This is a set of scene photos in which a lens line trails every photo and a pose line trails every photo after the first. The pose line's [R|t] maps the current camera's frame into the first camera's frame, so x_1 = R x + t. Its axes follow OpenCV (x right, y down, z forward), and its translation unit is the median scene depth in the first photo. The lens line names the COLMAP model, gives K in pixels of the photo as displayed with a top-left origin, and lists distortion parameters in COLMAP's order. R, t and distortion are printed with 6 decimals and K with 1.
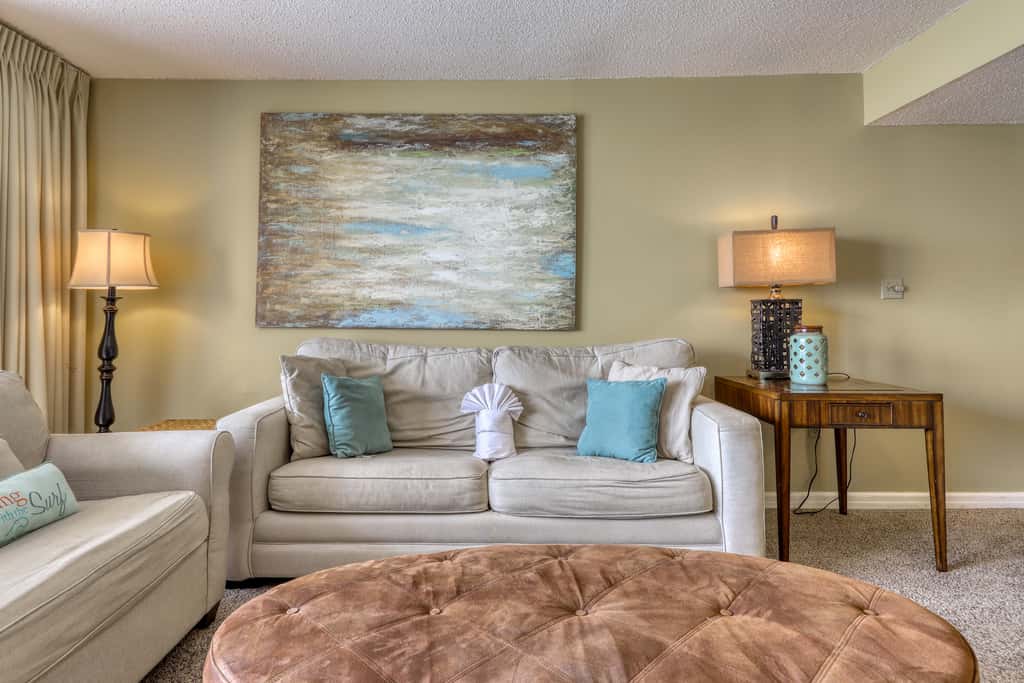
lens RADIAL K [[521.8, 0, 496.6], [0, 521.8, 303.5], [0, 0, 1]] dist [0.003639, 0.000488]
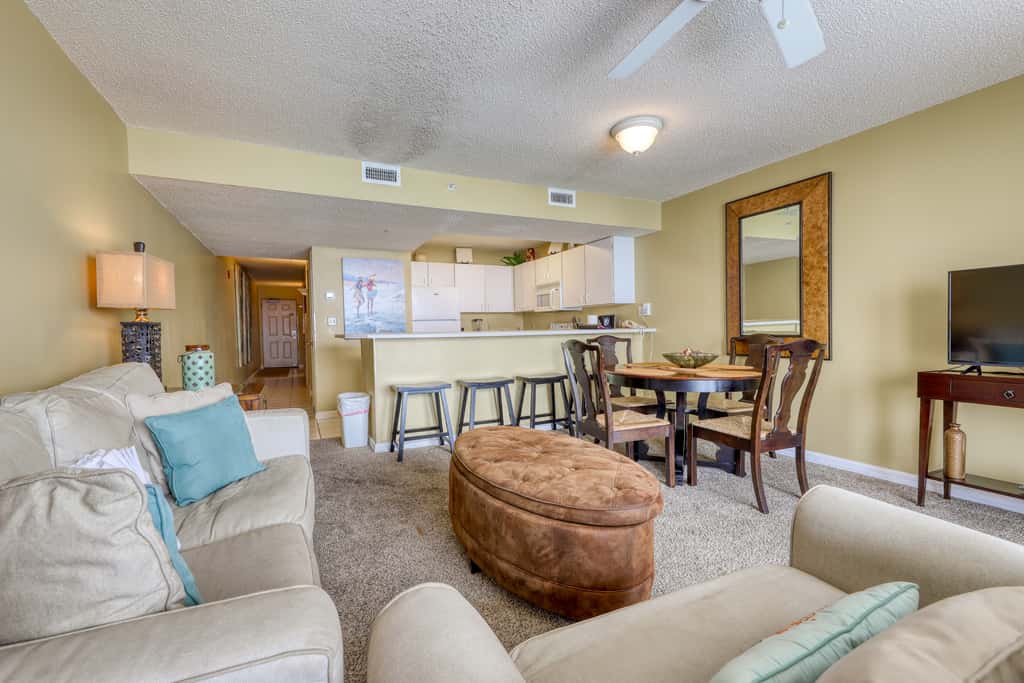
lens RADIAL K [[444.7, 0, 506.9], [0, 444.7, 346.6], [0, 0, 1]] dist [0.000413, 0.000174]
pose [[-0.419919, -0.025420, 0.907205, -0.566578], [-0.012659, 0.999674, 0.022151, 0.012305], [-0.907473, -0.002182, -0.420104, 0.664063]]
